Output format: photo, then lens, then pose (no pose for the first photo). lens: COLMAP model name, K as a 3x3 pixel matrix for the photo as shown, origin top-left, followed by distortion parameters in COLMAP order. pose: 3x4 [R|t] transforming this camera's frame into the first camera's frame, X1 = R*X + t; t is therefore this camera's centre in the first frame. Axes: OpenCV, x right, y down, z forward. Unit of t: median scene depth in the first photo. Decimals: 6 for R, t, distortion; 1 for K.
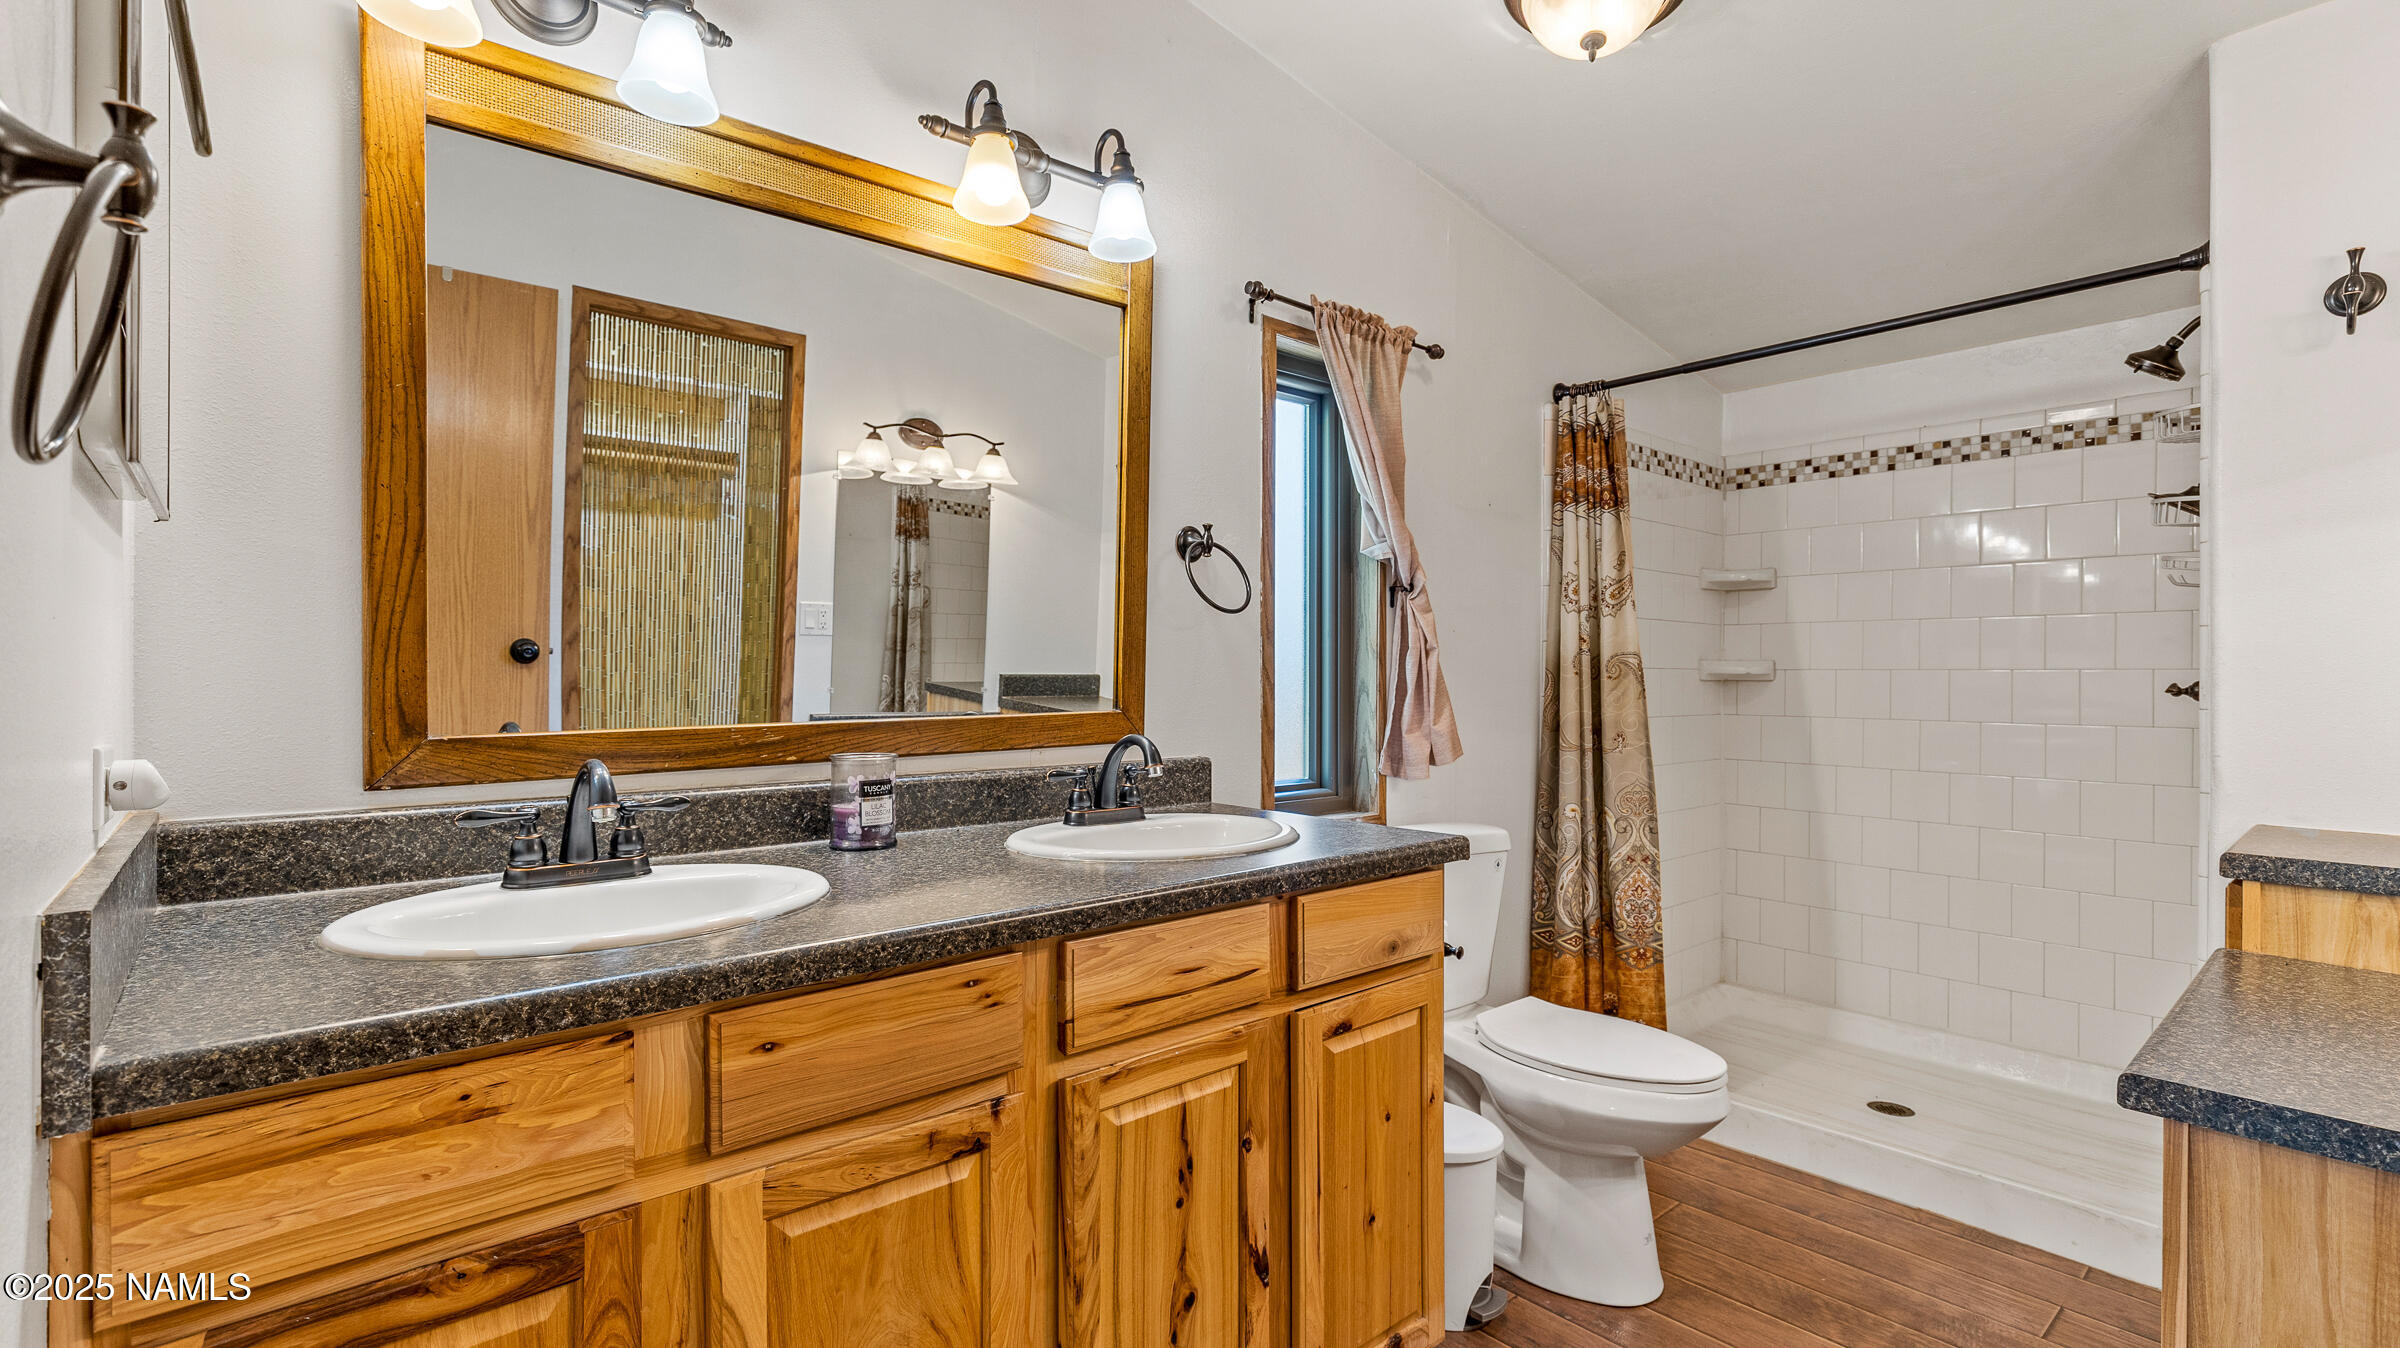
lens RADIAL K [[1079.8, 0, 1210.5], [0, 1079.8, 663.6], [0, 0, 1]] dist [0.001234, 0.000752]
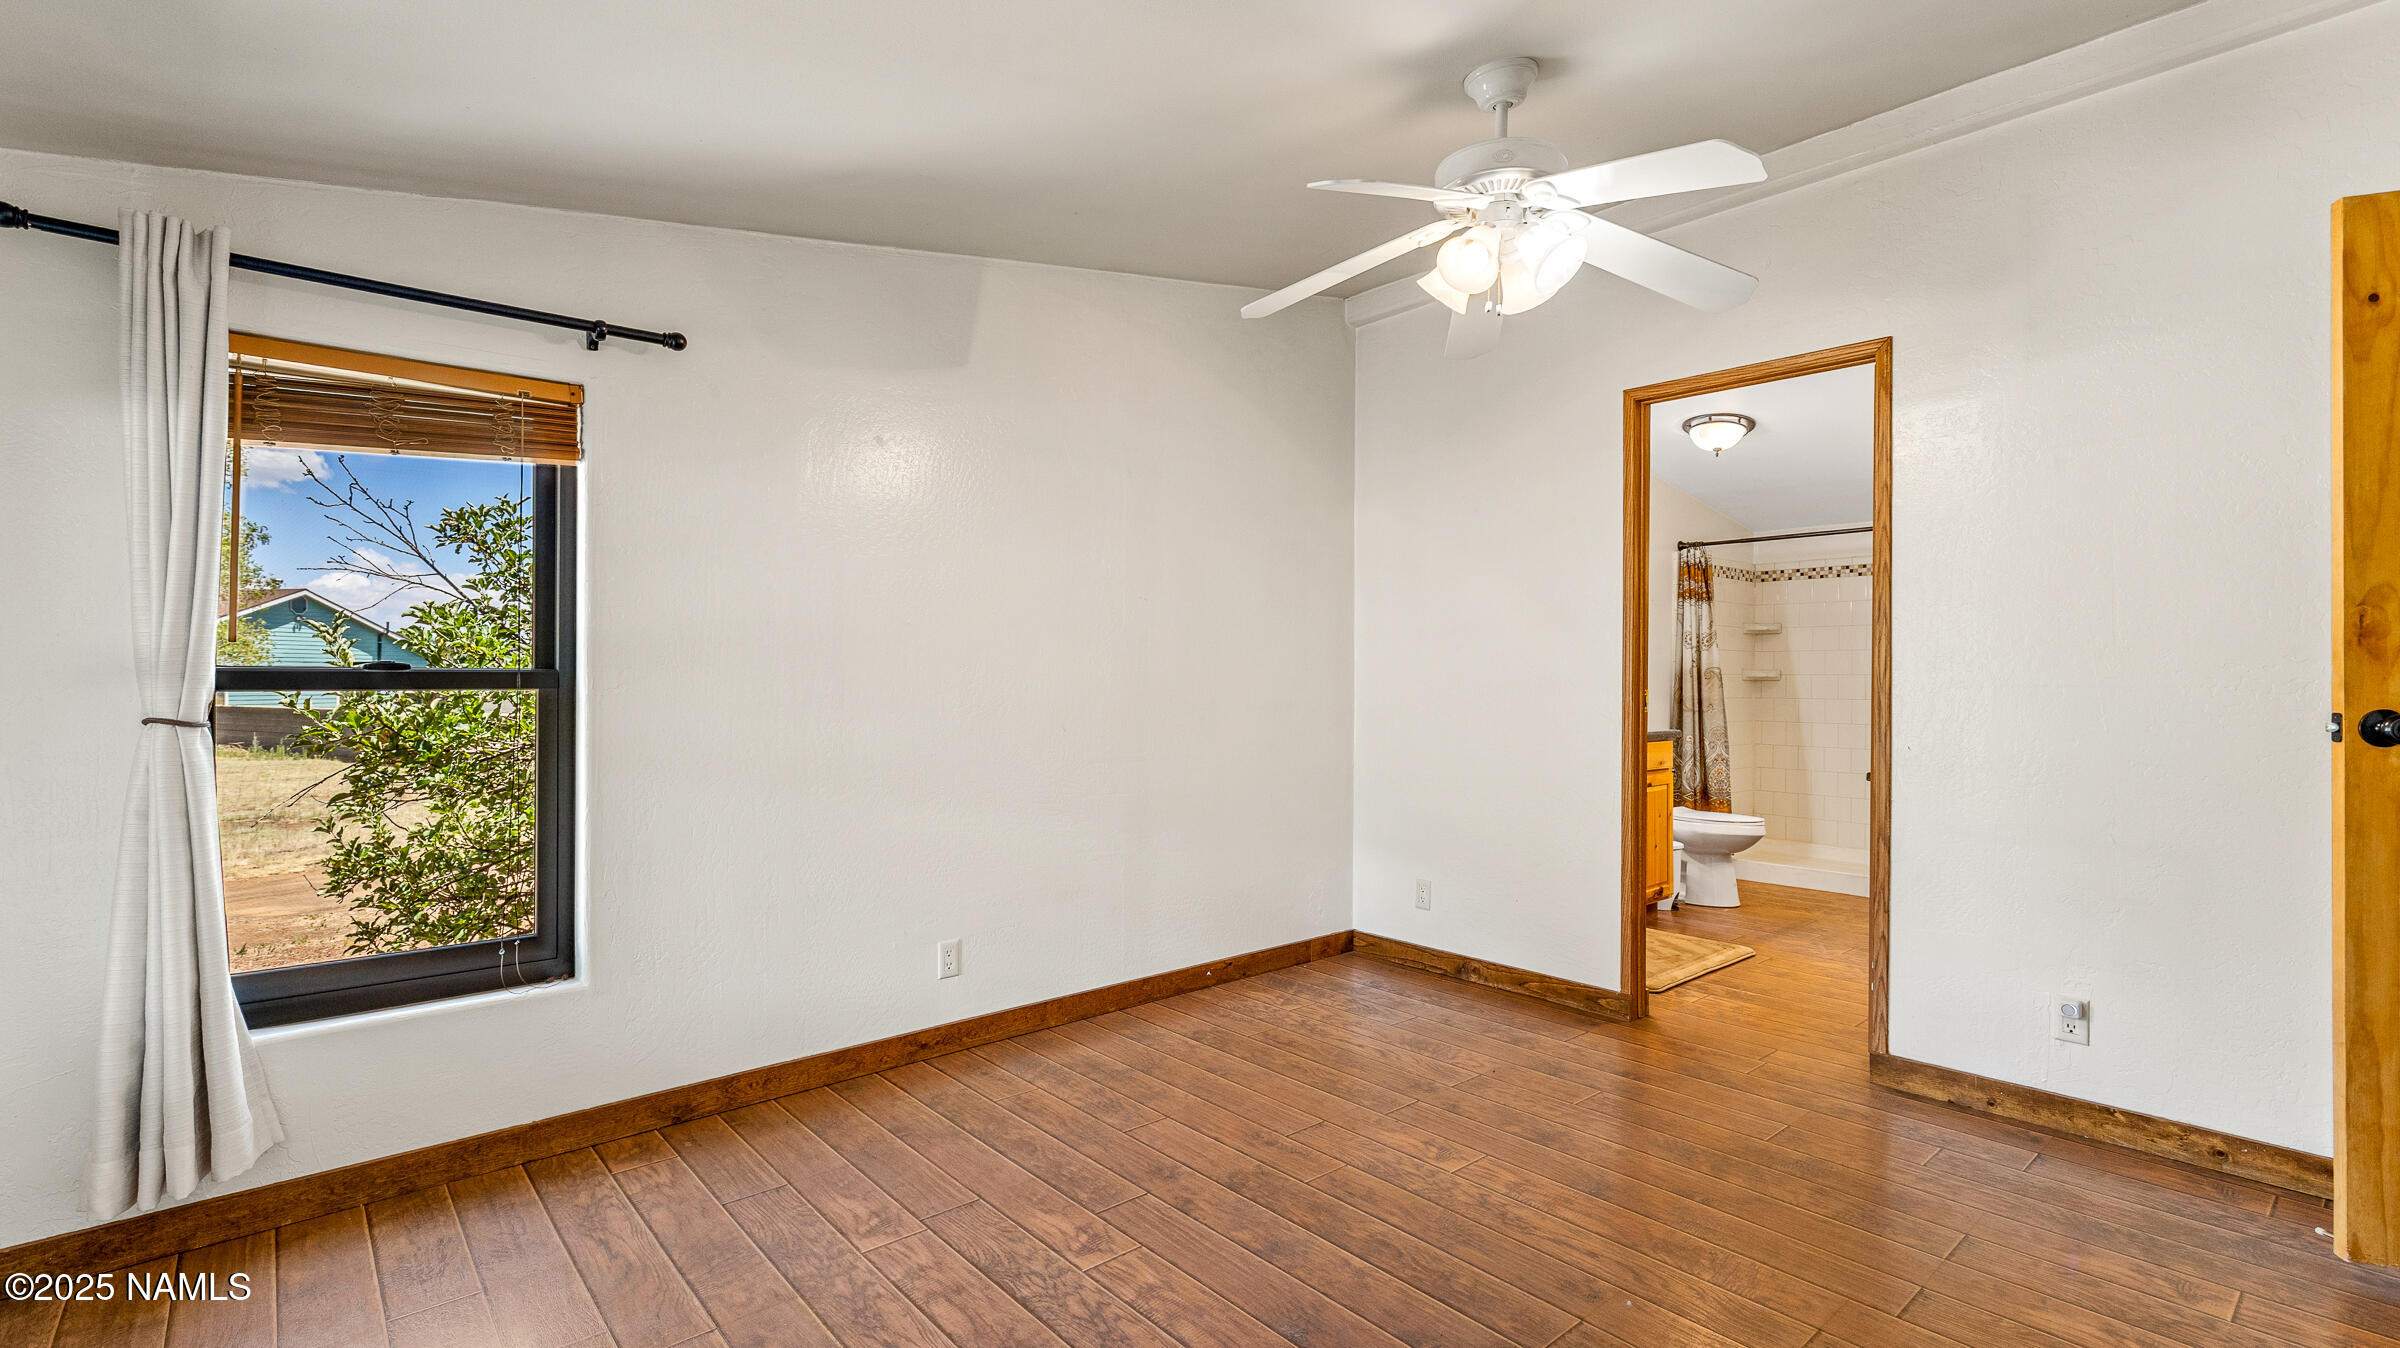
lens RADIAL K [[1079.8, 0, 1210.5], [0, 1079.8, 663.6], [0, 0, 1]] dist [0.001234, 0.000752]
pose [[0.999991, 0.002803, -0.003211, -0.625866], [-0.002817, 0.999987, -0.004333, -0.005067], [0.003199, 0.004342, 0.999985, -1.190358]]
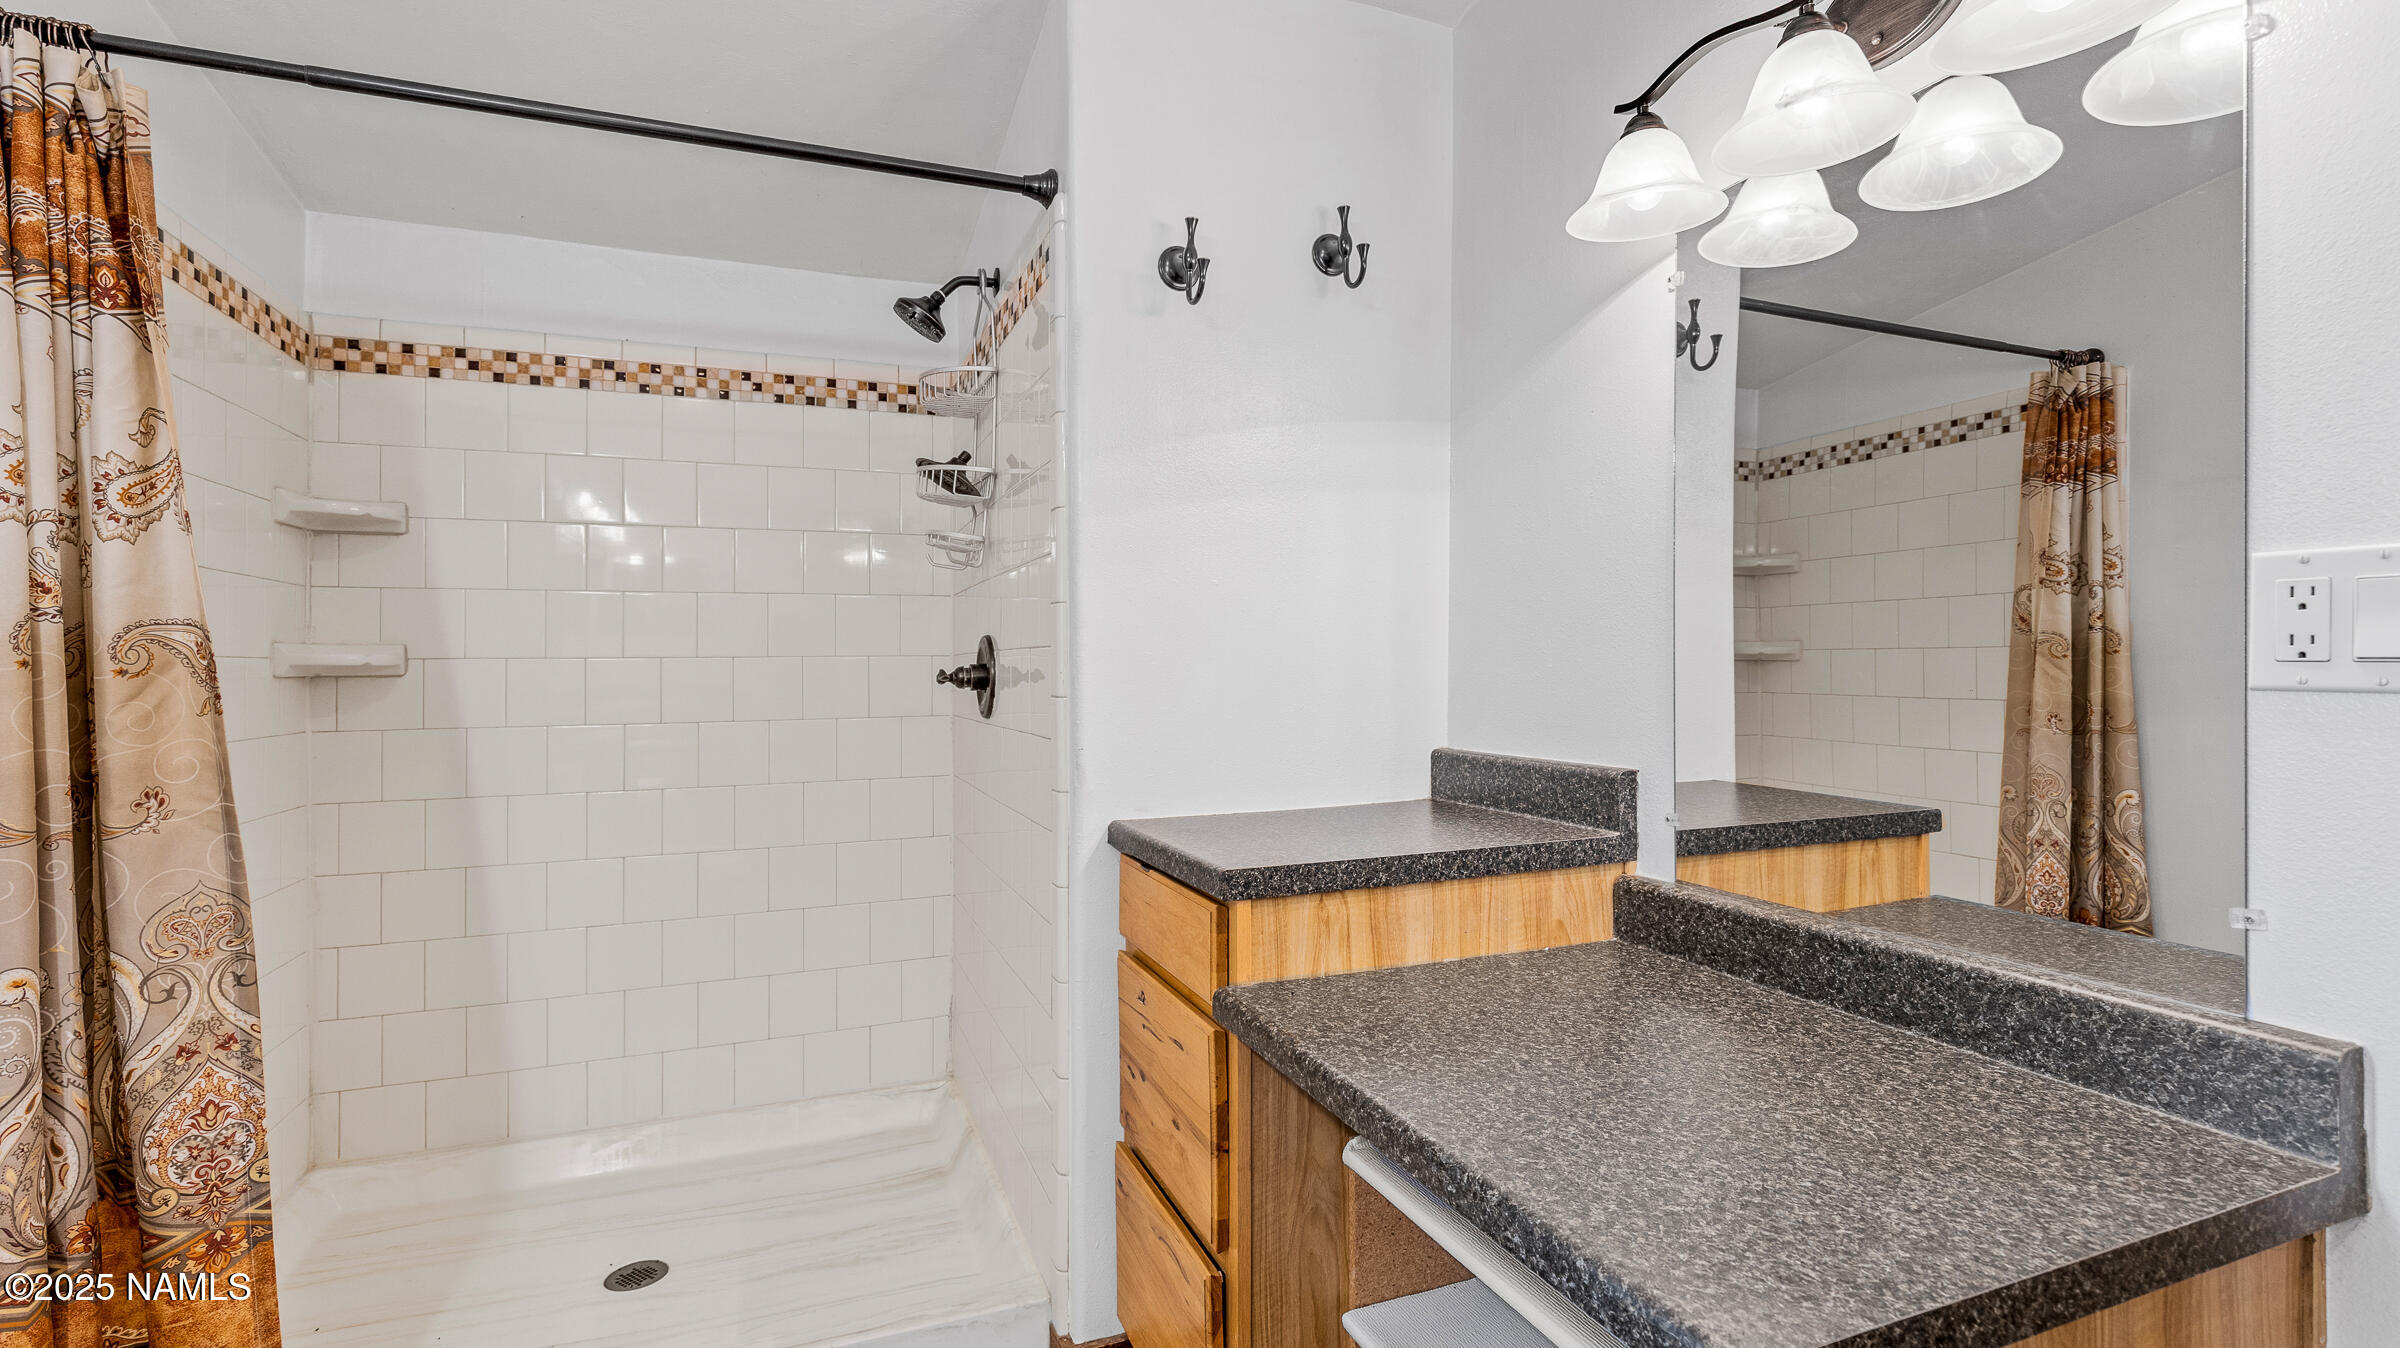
lens RADIAL K [[1079.8, 0, 1210.5], [0, 1079.8, 663.6], [0, 0, 1]] dist [0.001234, 0.000752]
pose [[0.338220, -0.005358, 0.941052, 0.090084], [0.001512, 0.999986, 0.005150, 0.007264], [-0.941066, -0.000319, 0.338224, 0.399166]]
